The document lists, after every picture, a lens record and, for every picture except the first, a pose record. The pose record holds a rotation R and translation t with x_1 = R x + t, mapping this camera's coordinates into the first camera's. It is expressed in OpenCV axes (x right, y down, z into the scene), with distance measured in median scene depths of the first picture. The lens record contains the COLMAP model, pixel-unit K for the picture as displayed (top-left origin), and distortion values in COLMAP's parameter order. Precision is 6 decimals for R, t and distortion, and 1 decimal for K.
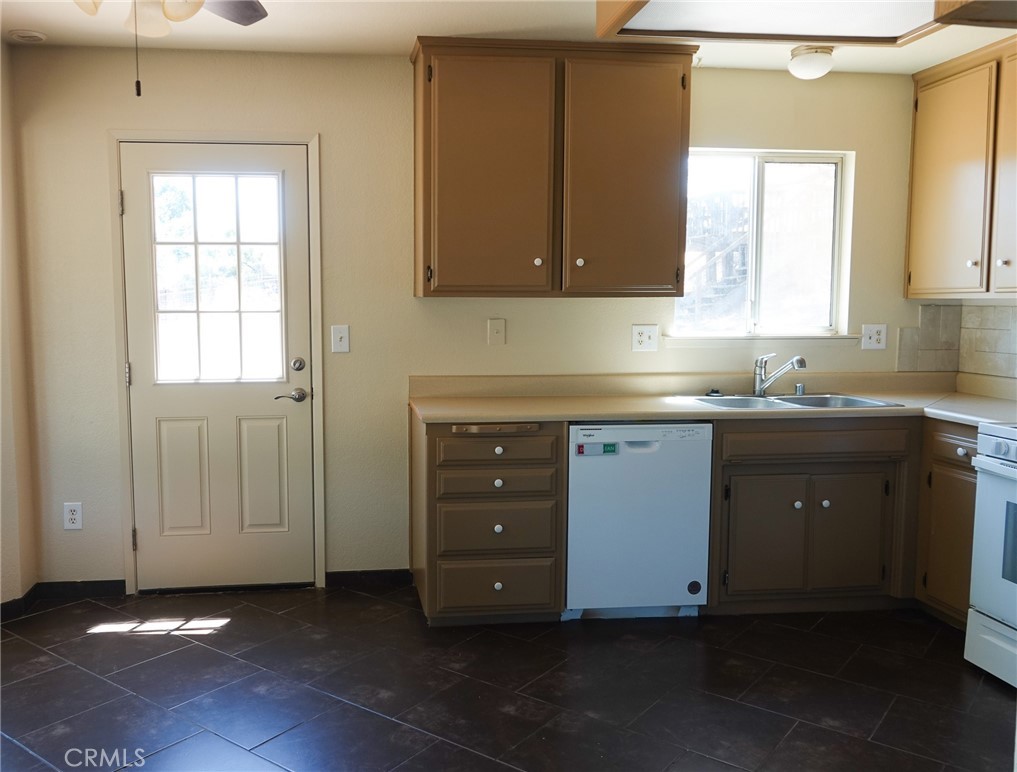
lens RADIAL K [[873.9, 0, 440.5], [0, 873.9, 385.8], [0, 0, 1]] dist [0.010897, 0.000191]
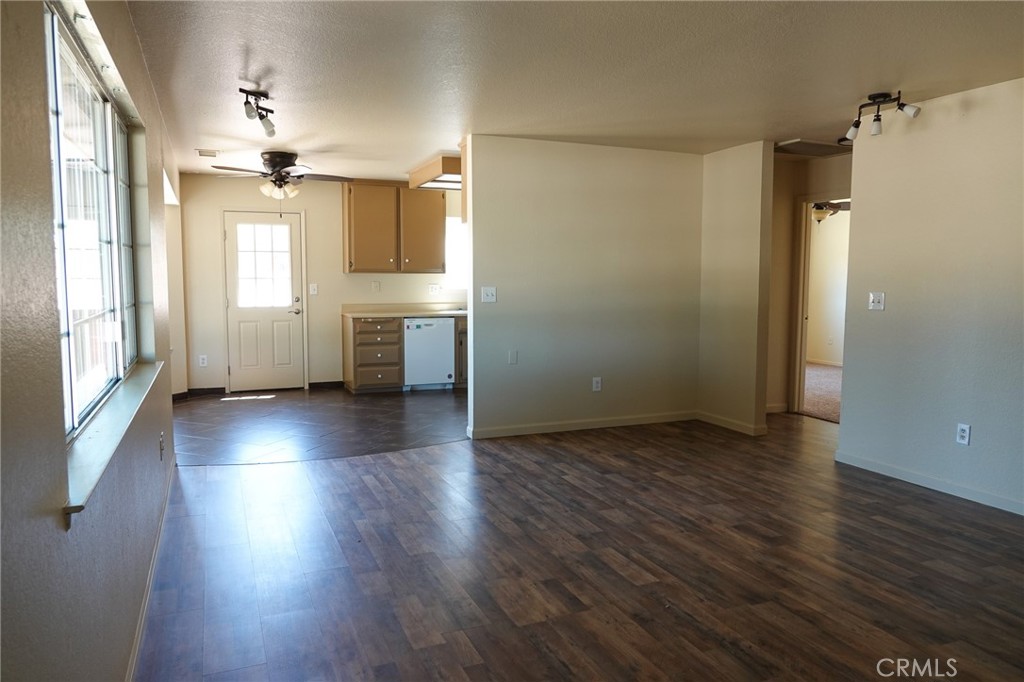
lens RADIAL K [[709.9, 0, 512.0], [0, 709.9, 341.0], [0, 0, 1]] dist [0.000543, -0.003741]
pose [[0.962508, -0.020215, 0.270501, -0.126838], [0.022141, 0.999747, -0.004072, 0.123033], [-0.270350, 0.009909, 0.962711, -1.191760]]
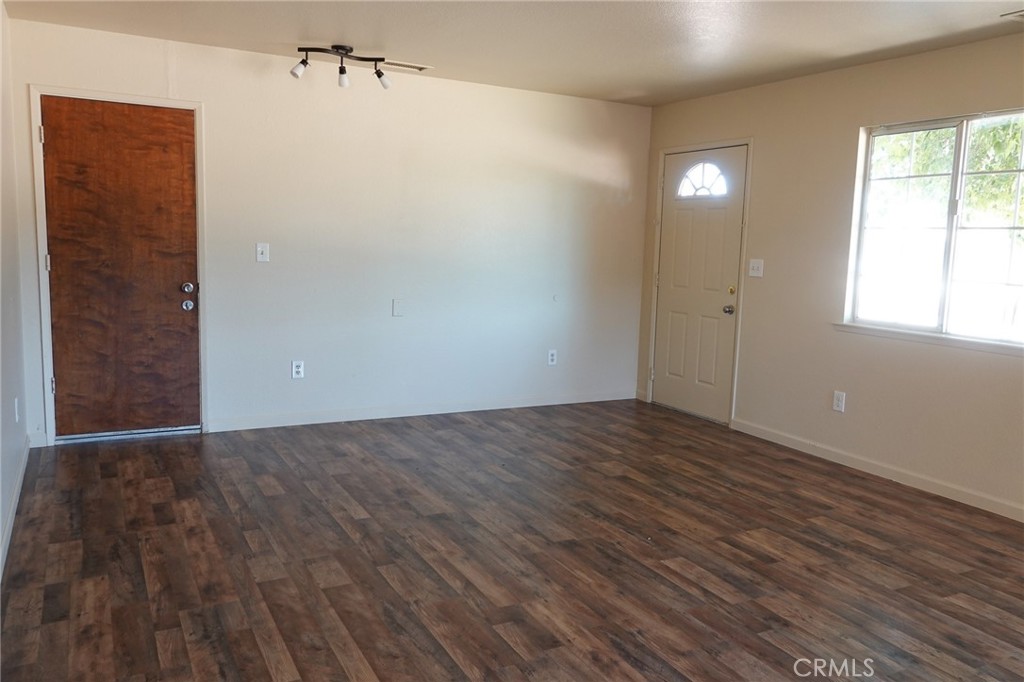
lens RADIAL K [[787.4, 0, 512.0], [0, 787.4, 341.0], [0, 0, 1]] dist [-0.000252, 0.001985]
pose [[-0.932349, 0.017282, -0.361146, 0.706494], [-0.068527, 0.972306, 0.223440, -0.017828], [0.355005, 0.233072, -0.905344, 0.211169]]
